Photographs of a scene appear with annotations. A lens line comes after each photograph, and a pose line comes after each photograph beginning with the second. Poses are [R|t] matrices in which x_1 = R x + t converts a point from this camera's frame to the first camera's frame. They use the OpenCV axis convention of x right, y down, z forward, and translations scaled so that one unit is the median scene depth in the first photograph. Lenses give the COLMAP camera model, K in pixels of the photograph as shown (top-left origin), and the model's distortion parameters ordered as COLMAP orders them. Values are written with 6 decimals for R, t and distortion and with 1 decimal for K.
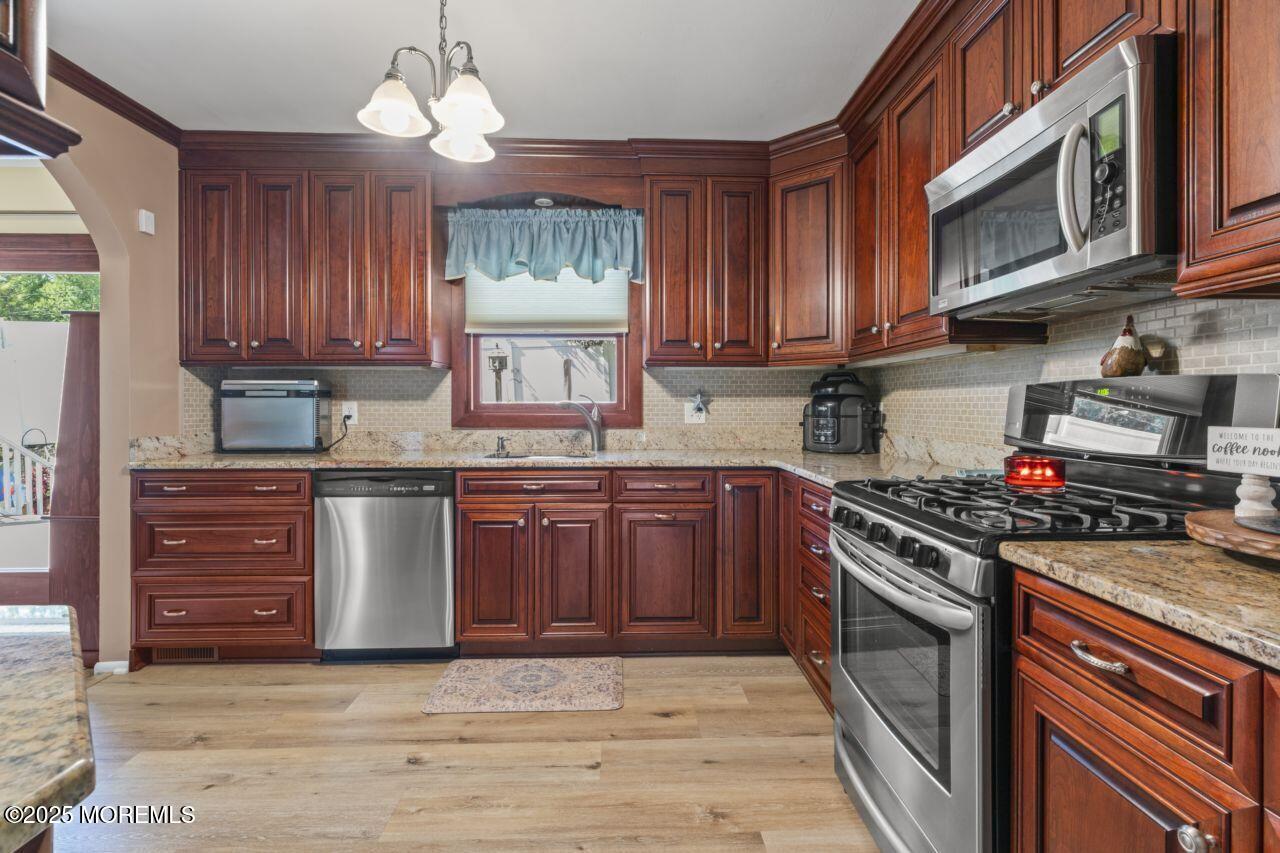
lens RADIAL K [[612.7, 0, 652.7], [0, 612.7, 407.1], [0, 0, 1]] dist [0.000303, -0.000514]
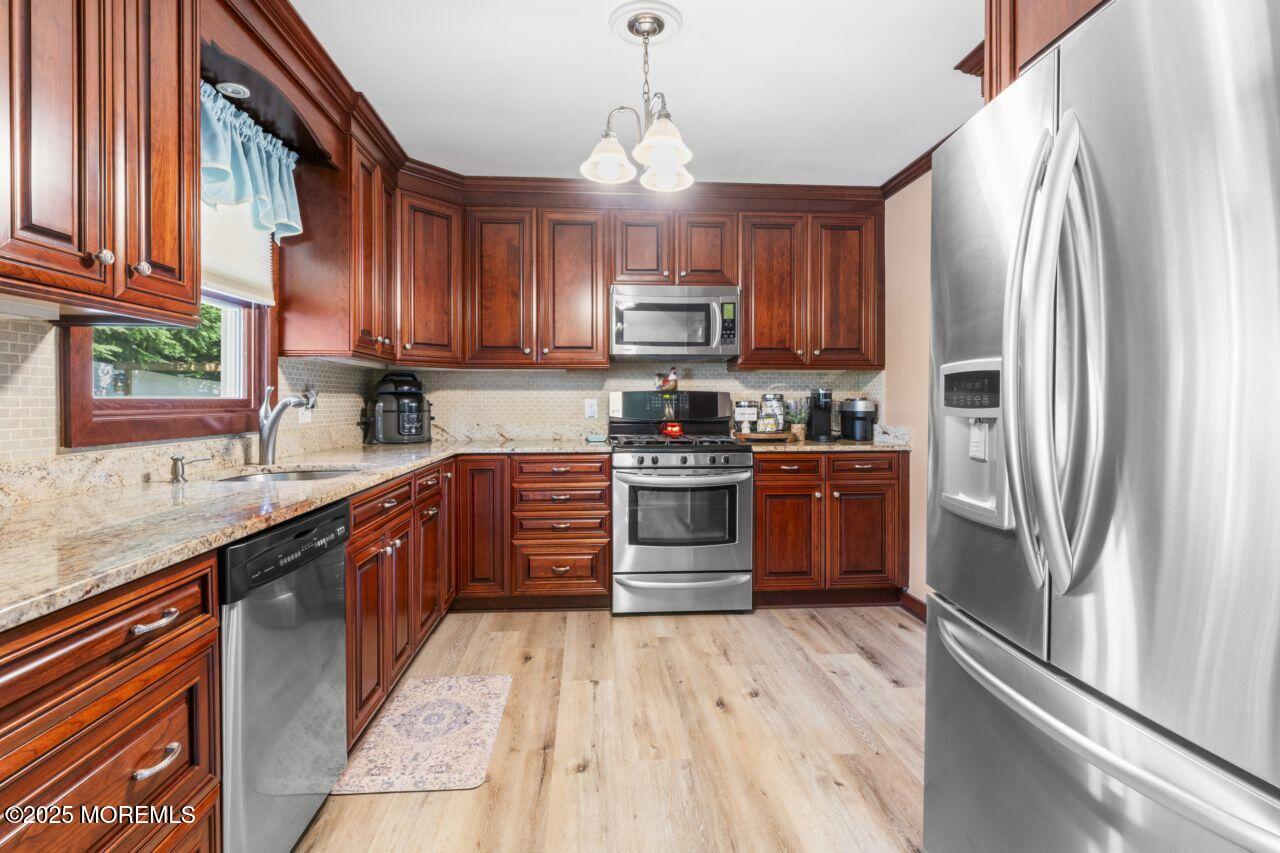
lens RADIAL K [[612.7, 0, 652.7], [0, 612.7, 407.1], [0, 0, 1]] dist [0.000303, -0.000514]
pose [[-0.066635, -0.009411, 0.997733, -0.971897], [0.003169, 0.999948, 0.009644, -0.002451], [-0.997772, 0.003805, -0.066602, 0.678654]]
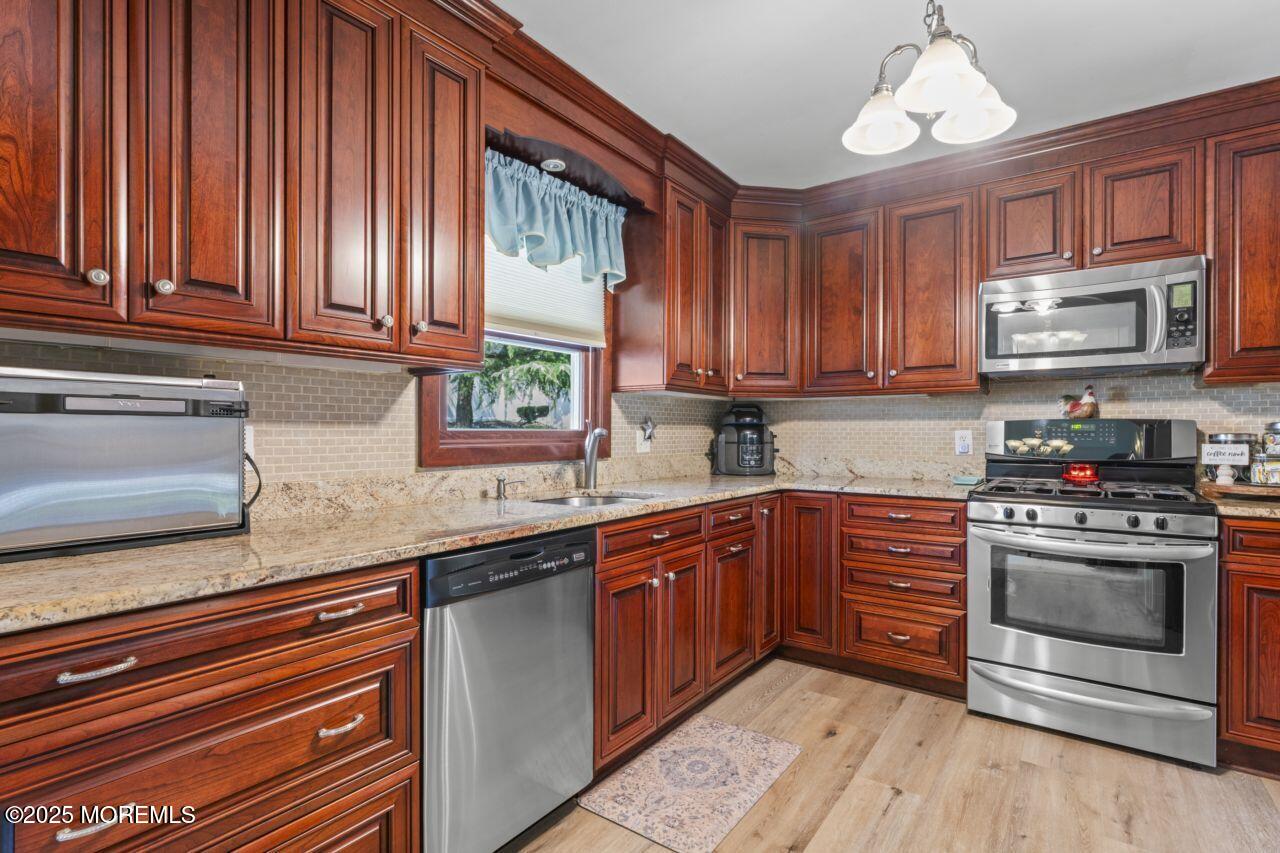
lens RADIAL K [[629.9, 0, 643.6], [0, 629.9, 433.9], [0, 0, 1]] dist [-0.000595, -0.000108]
pose [[0.603482, -0.001406, 0.797376, -0.826712], [0.000574, 0.999999, 0.001328, -0.003409], [-0.797377, -0.000343, 0.603482, 0.498475]]
